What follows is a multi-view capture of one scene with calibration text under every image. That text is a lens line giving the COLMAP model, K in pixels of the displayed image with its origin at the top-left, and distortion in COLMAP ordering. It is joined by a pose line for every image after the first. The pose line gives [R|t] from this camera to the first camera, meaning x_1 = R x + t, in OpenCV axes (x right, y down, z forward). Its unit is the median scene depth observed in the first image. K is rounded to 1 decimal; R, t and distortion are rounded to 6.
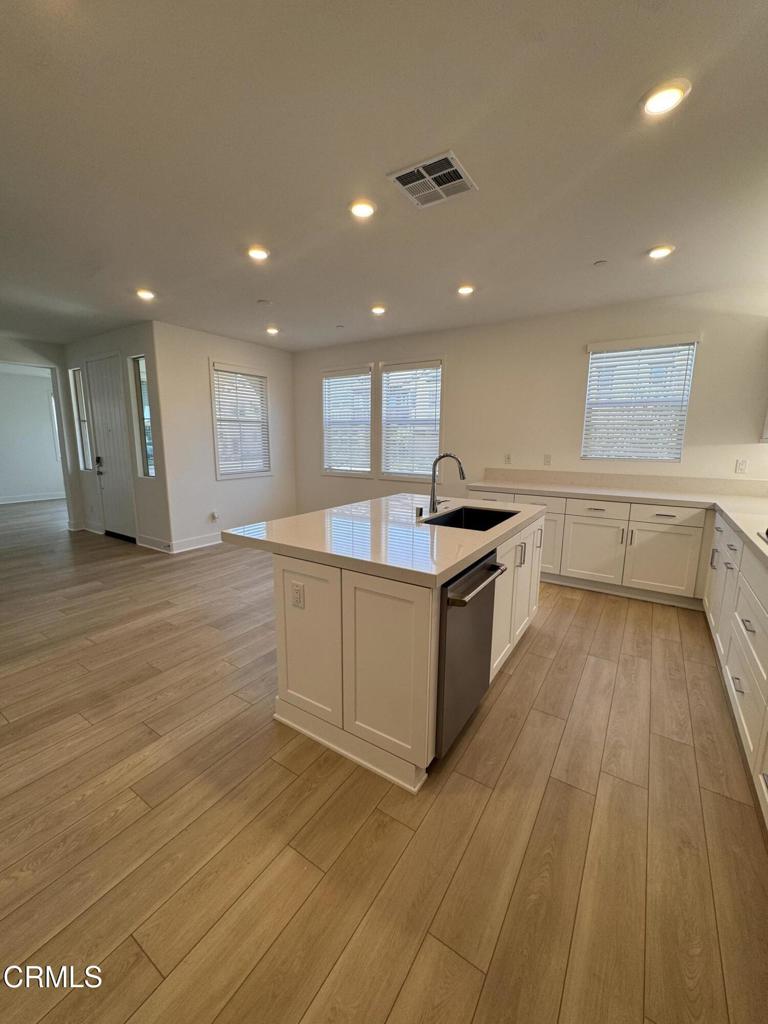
lens RADIAL K [[408.2, 0, 384.0], [0, 408.2, 512.0], [0, 0, 1]] dist [-0.000191, 0.000245]
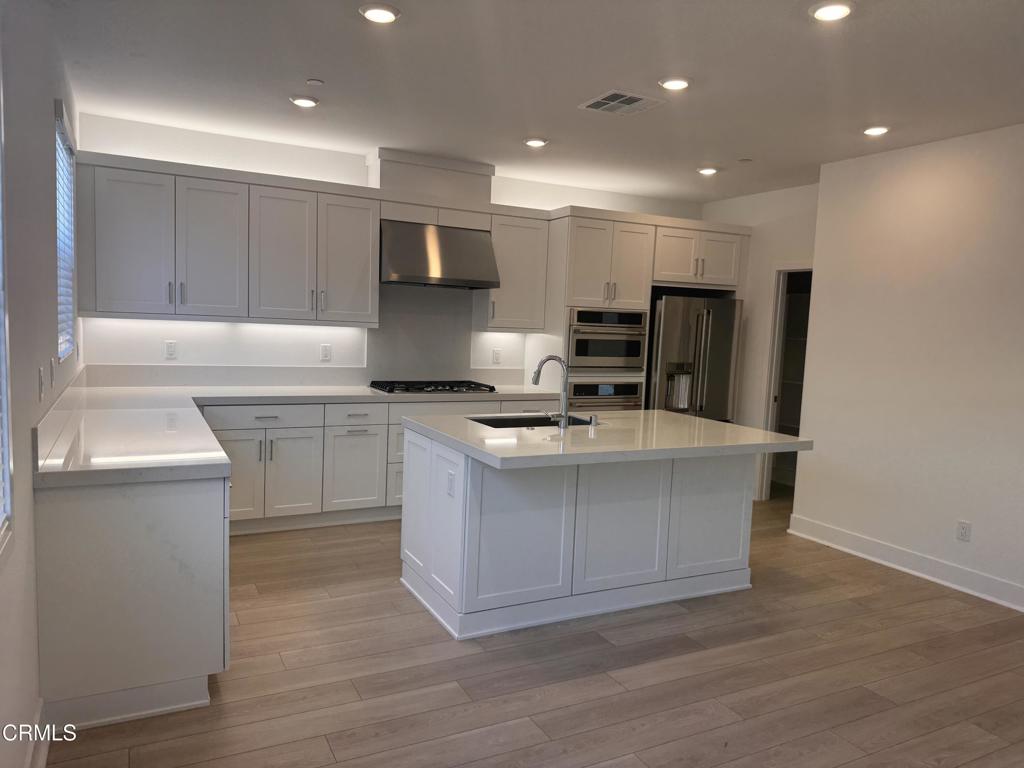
lens RADIAL K [[715.6, 0, 512.0], [0, 715.6, 384.0], [0, 0, 1]] dist [0.069841, -0.115403]
pose [[-0.865618, -0.091557, 0.492262, -0.516700], [0.027837, 0.972819, 0.229888, -0.444880], [-0.499930, 0.212698, -0.839541, 2.393603]]
